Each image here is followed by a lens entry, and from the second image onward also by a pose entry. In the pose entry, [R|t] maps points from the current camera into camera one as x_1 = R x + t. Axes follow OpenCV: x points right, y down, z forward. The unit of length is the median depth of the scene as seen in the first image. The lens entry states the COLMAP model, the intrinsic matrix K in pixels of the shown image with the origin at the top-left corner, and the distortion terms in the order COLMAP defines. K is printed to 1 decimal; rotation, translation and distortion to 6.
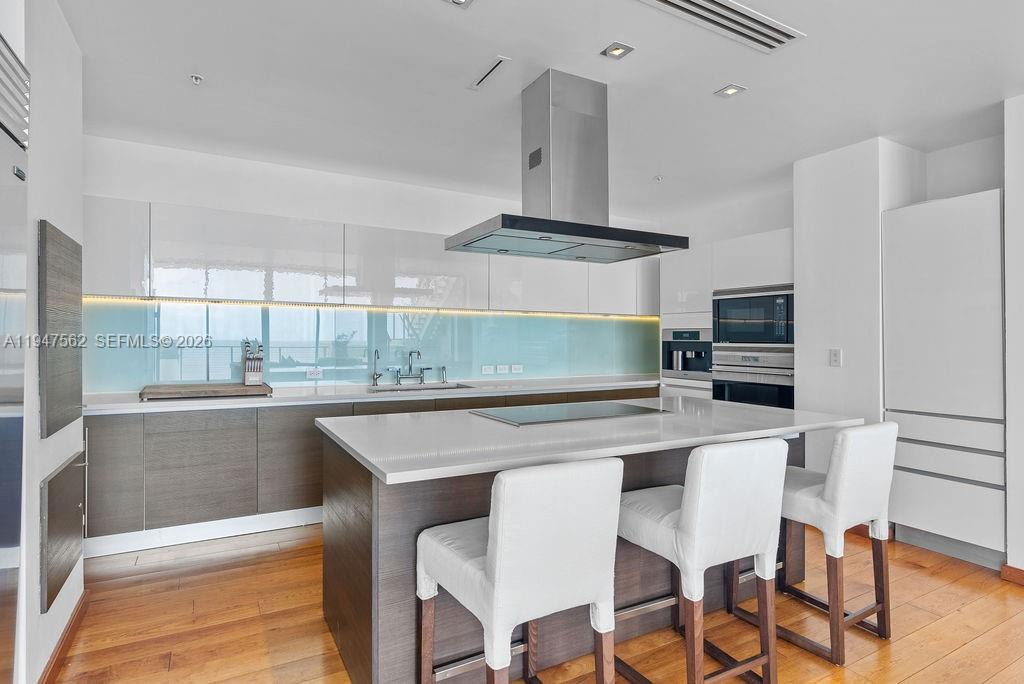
lens RADIAL K [[547.4, 0, 516.3], [0, 547.4, 345.1], [0, 0, 1]] dist [0.033029, 0.000416]
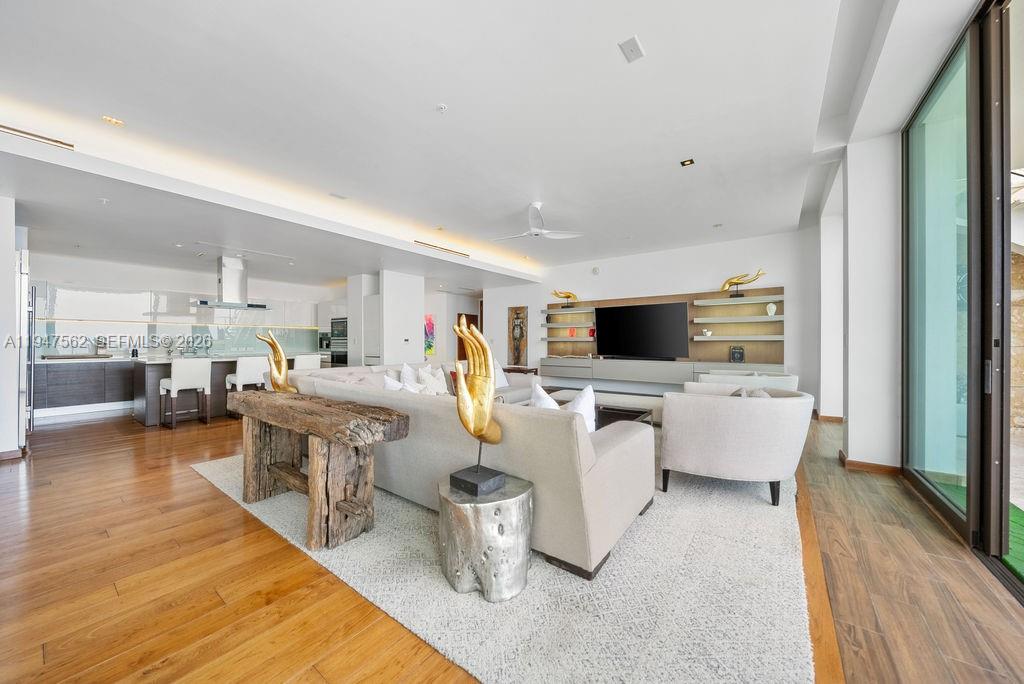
lens RADIAL K [[358.3, 0, 516.5], [0, 358.3, 341.5], [0, 0, 1]] dist [-0.003610, -0.001173]
pose [[0.906917, -0.008534, 0.421224, 0.449816], [0.012299, 0.999905, -0.006223, 0.039217], [-0.421130, 0.010825, 0.906936, -1.029686]]
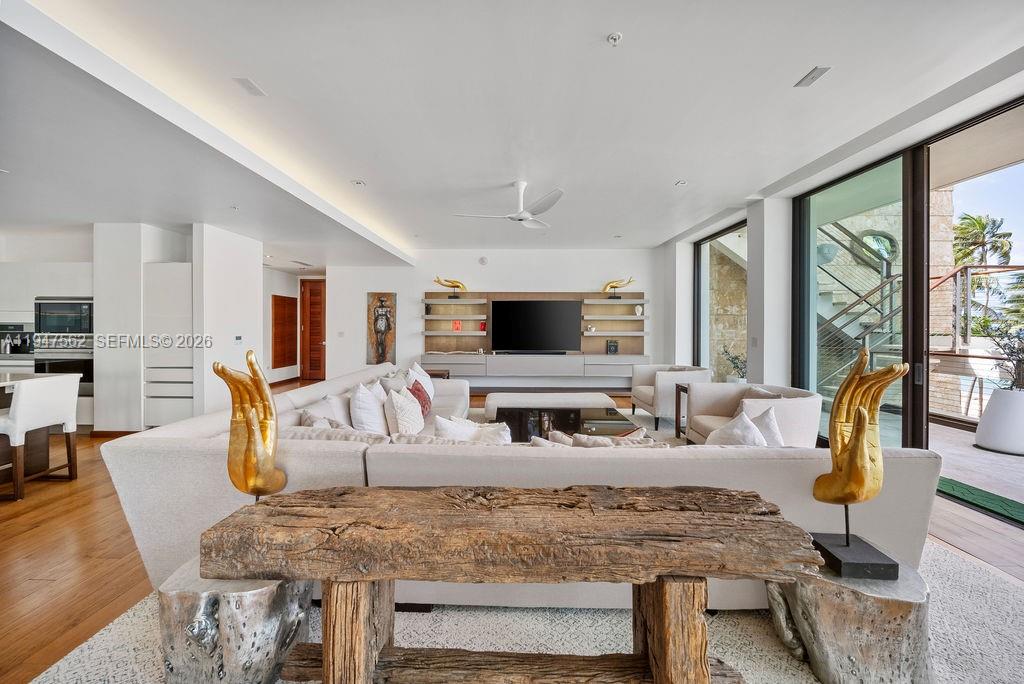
lens RADIAL K [[358.3, 0, 516.6], [0, 358.3, 334.5], [0, 0, 1]] dist [-0.003610, -0.001173]
pose [[0.491586, -0.025743, 0.870449, 0.172286], [0.008237, 0.999656, 0.024912, -0.013292], [-0.870790, -0.005076, 0.491628, -0.540229]]
